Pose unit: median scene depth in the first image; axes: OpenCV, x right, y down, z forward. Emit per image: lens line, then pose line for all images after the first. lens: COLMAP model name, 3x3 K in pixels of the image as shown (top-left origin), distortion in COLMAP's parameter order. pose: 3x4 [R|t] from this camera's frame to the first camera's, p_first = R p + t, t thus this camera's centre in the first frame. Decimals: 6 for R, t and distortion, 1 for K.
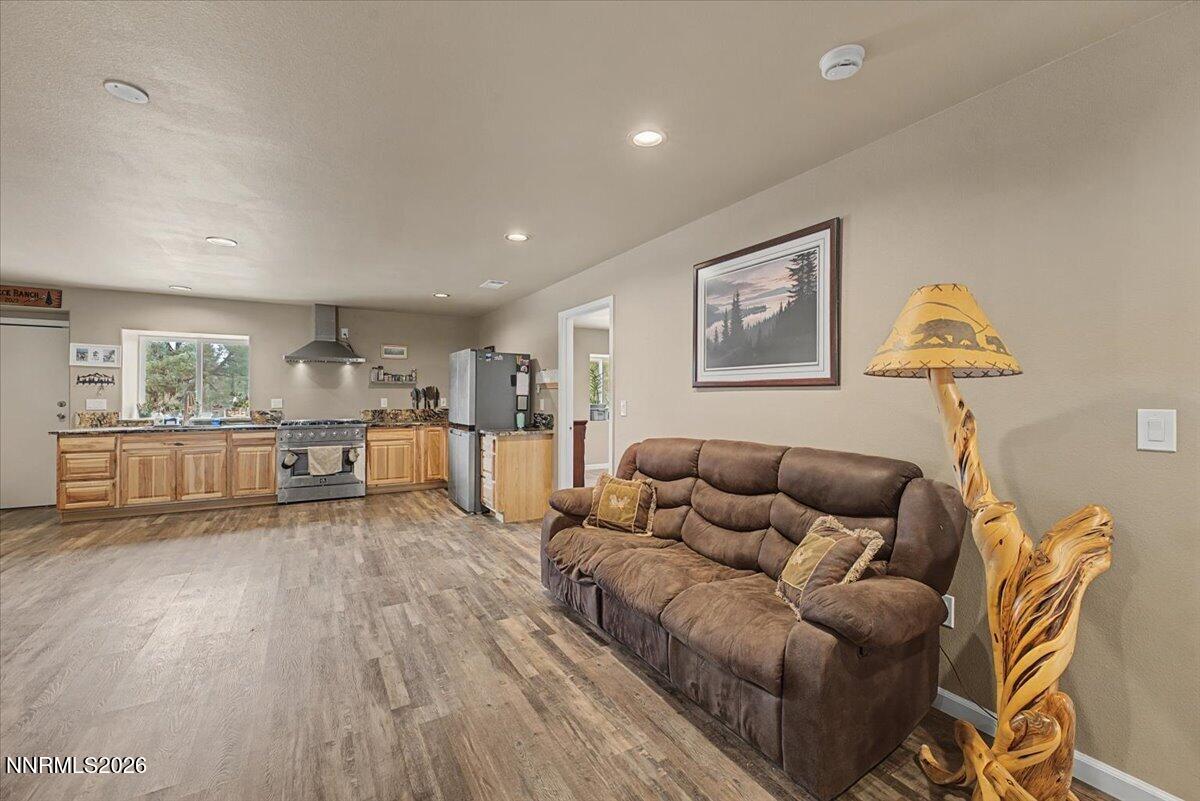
lens RADIAL K [[485.0, 0, 590.1], [0, 485.0, 391.4], [0, 0, 1]] dist [0.000751, -0.000201]
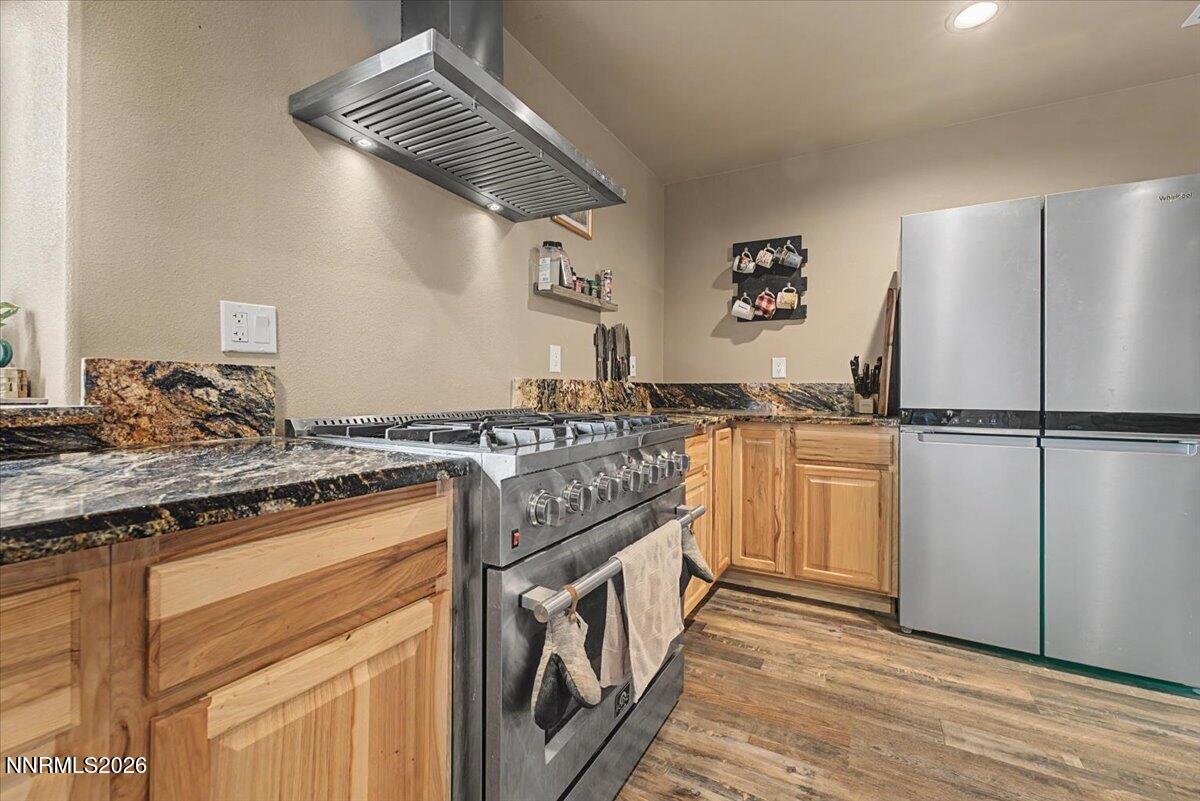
lens RADIAL K [[485.0, 0, 596.6], [0, 485.0, 392.0], [0, 0, 1]] dist [0.000751, -0.000201]
pose [[0.870586, 0.003163, 0.492005, -1.184824], [-0.012195, 0.999811, 0.015150, 0.085579], [-0.491864, -0.019190, 0.870460, 1.467273]]
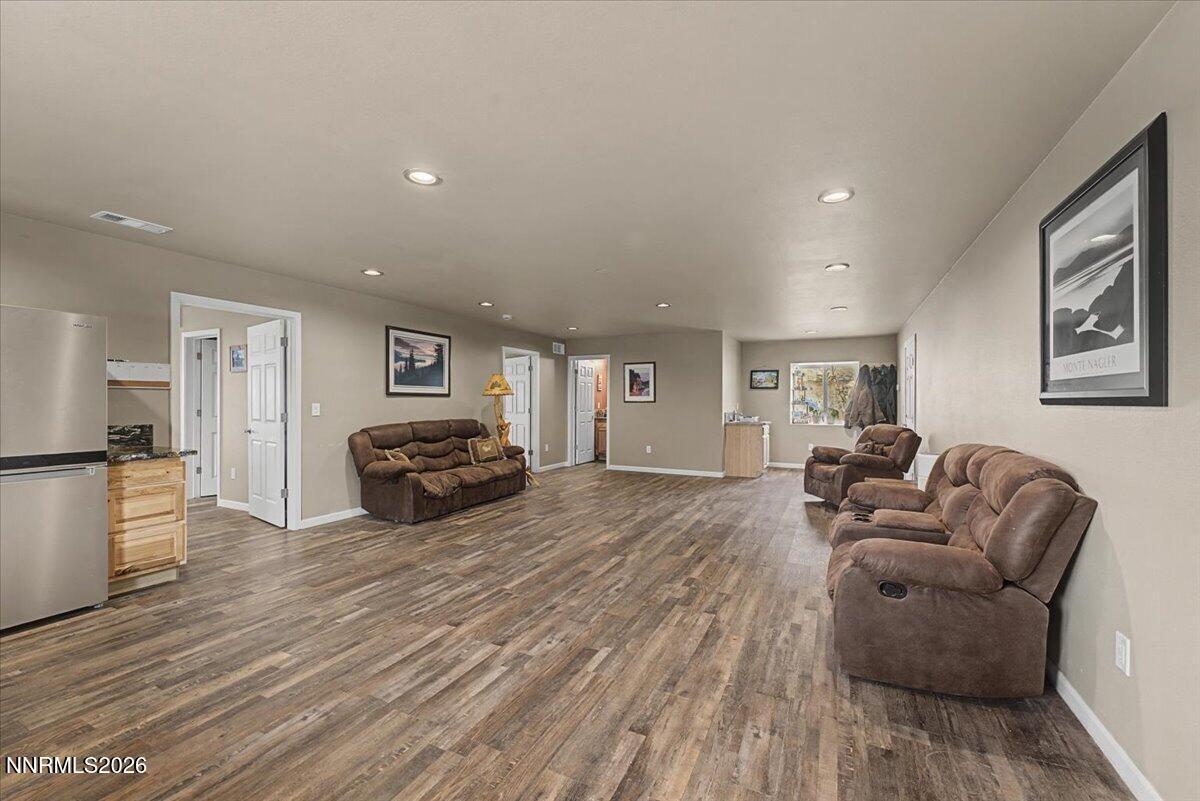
lens RADIAL K [[485.0, 0, 602.7], [0, 485.0, 405.4], [0, 0, 1]] dist [0.000751, -0.000201]
pose [[-0.551910, -0.011684, 0.833822, -1.660686], [-0.012301, 0.999907, 0.005869, 0.008477], [-0.833813, -0.007018, -0.552003, 1.306851]]
